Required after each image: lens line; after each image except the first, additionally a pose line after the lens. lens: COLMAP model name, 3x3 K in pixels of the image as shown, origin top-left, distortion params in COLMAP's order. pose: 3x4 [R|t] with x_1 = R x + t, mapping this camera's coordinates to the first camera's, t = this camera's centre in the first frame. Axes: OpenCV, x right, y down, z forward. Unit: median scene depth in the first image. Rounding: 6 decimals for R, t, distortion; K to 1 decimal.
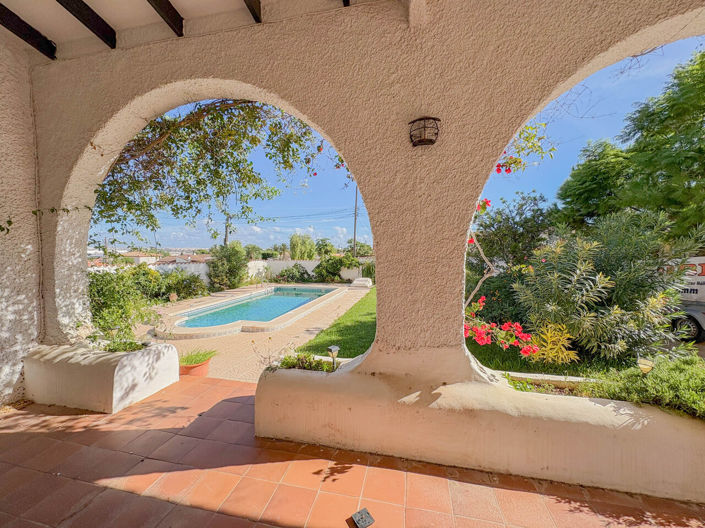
lens RADIAL K [[281.1, 0, 352.5], [0, 281.1, 264.0], [0, 0, 1]] dist [-0.000362, 0.000181]
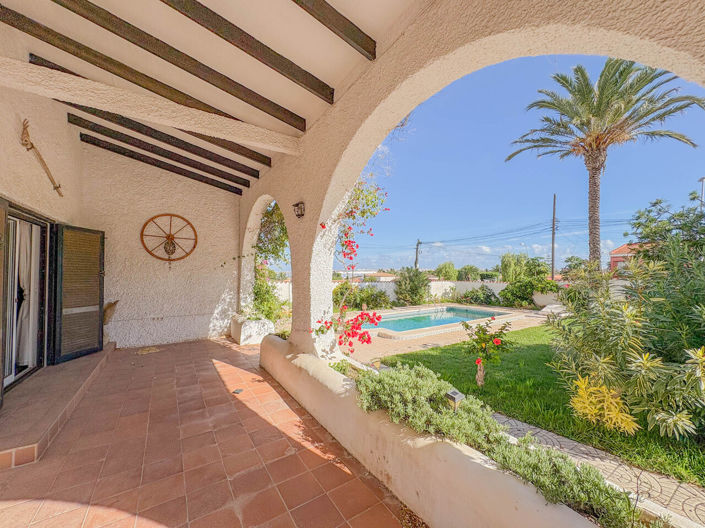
lens RADIAL K [[281.1, 0, 352.5], [0, 281.1, 264.0], [0, 0, 1]] dist [-0.000362, 0.000181]
pose [[0.715924, -0.020977, -0.697863, 0.201054], [-0.030370, 0.997667, -0.061145, -0.002013], [0.697517, 0.064969, 0.713617, -0.005679]]
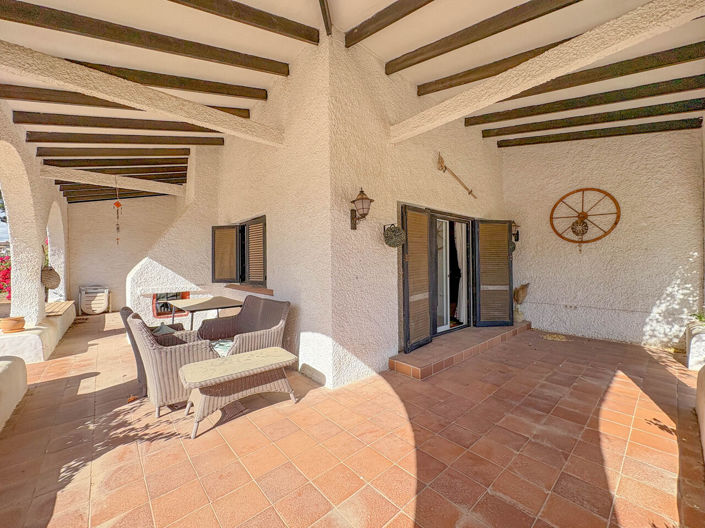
lens RADIAL K [[281.1, 0, 352.5], [0, 281.1, 264.0], [0, 0, 1]] dist [-0.000362, 0.000181]
pose [[-0.592763, 0.006394, -0.805352, 0.188511], [-0.028422, 0.999180, 0.028852, 0.000637], [0.804876, 0.039992, -0.592095, 0.063076]]
